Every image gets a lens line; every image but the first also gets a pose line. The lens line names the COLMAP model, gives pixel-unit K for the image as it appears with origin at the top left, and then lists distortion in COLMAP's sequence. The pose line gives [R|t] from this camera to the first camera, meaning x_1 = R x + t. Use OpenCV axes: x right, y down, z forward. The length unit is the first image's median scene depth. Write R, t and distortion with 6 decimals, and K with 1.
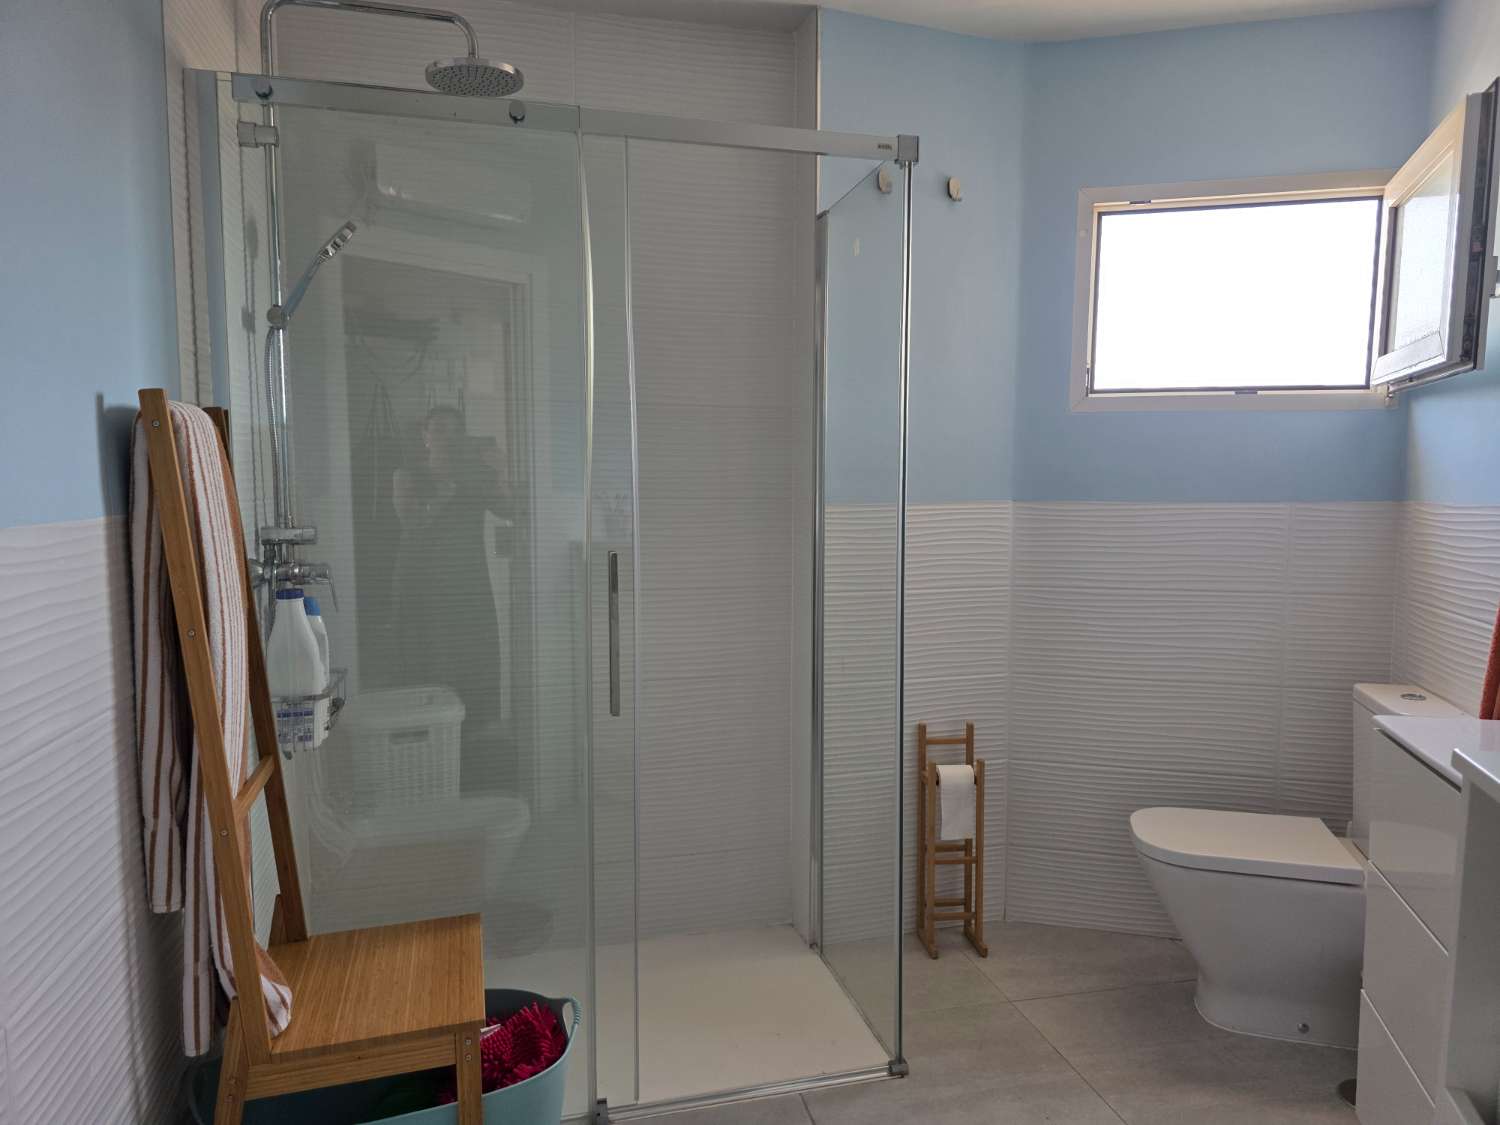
lens RADIAL K [[1010.4, 0, 767.5], [0, 1010.4, 590.5], [0, 0, 1]] dist [0.075121, -0.072947]
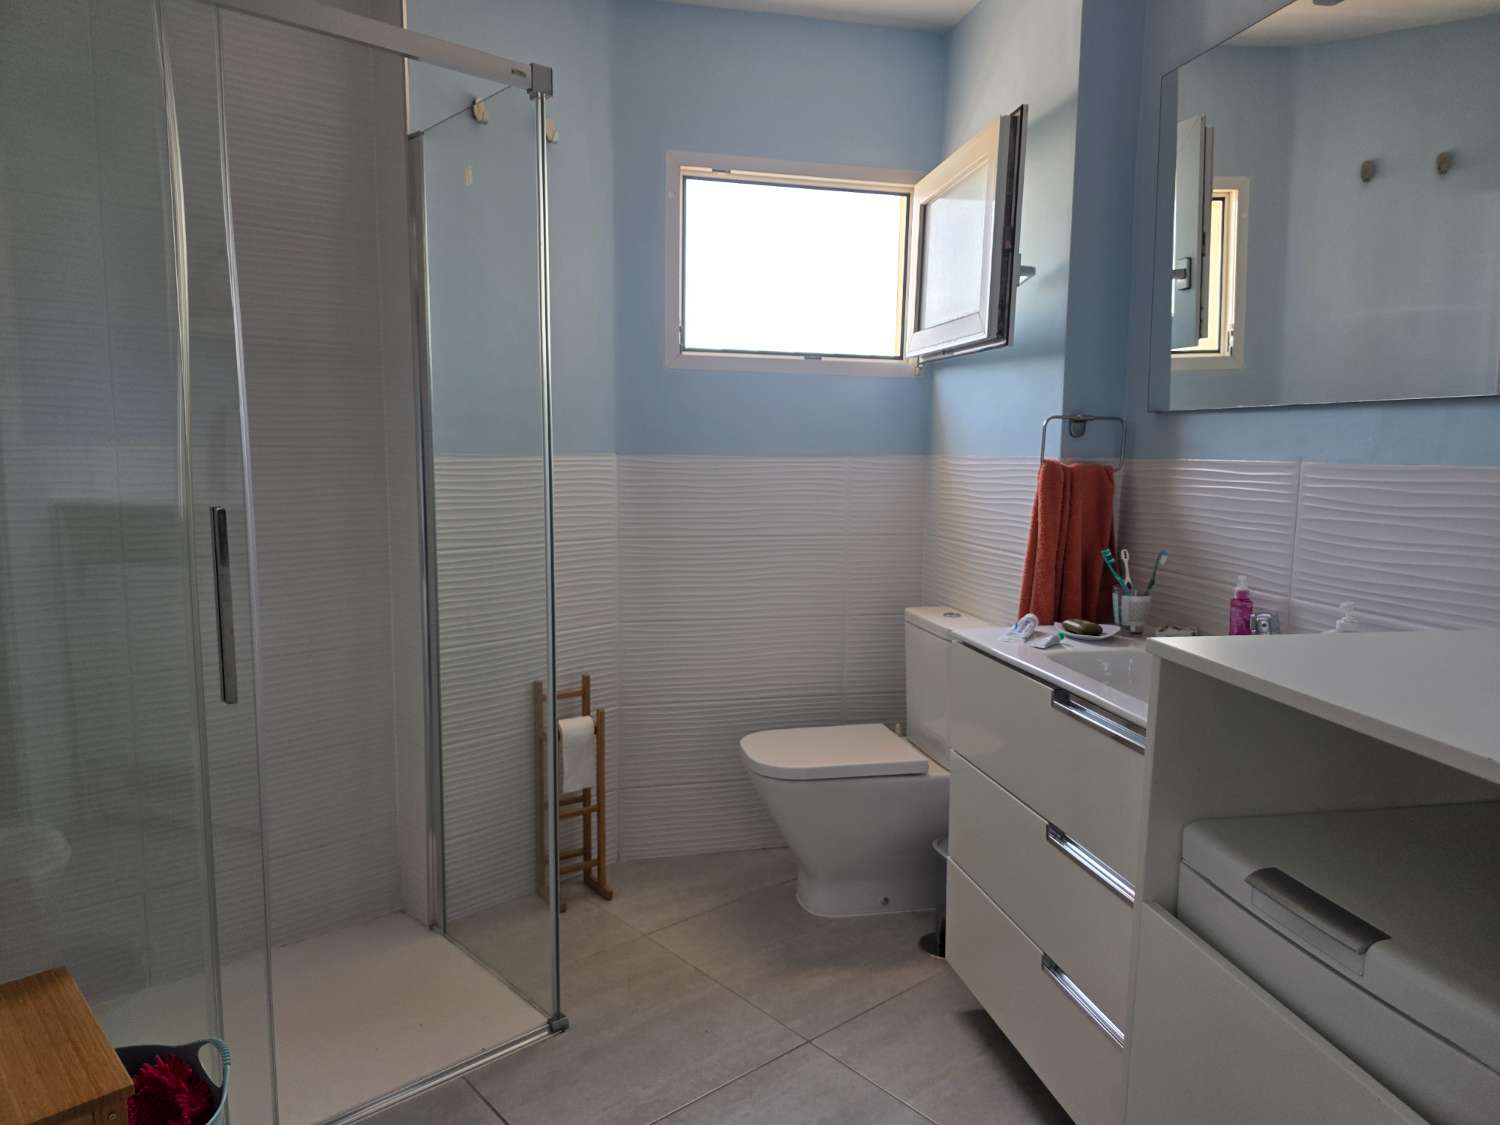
lens RADIAL K [[1010.4, 0, 753.4], [0, 1010.4, 586.5], [0, 0, 1]] dist [0.075121, -0.072947]
pose [[0.886084, -0.056807, 0.460031, -0.125014], [0.040513, 0.998155, 0.045225, 0.005011], [-0.461751, -0.021436, 0.886750, 0.037628]]
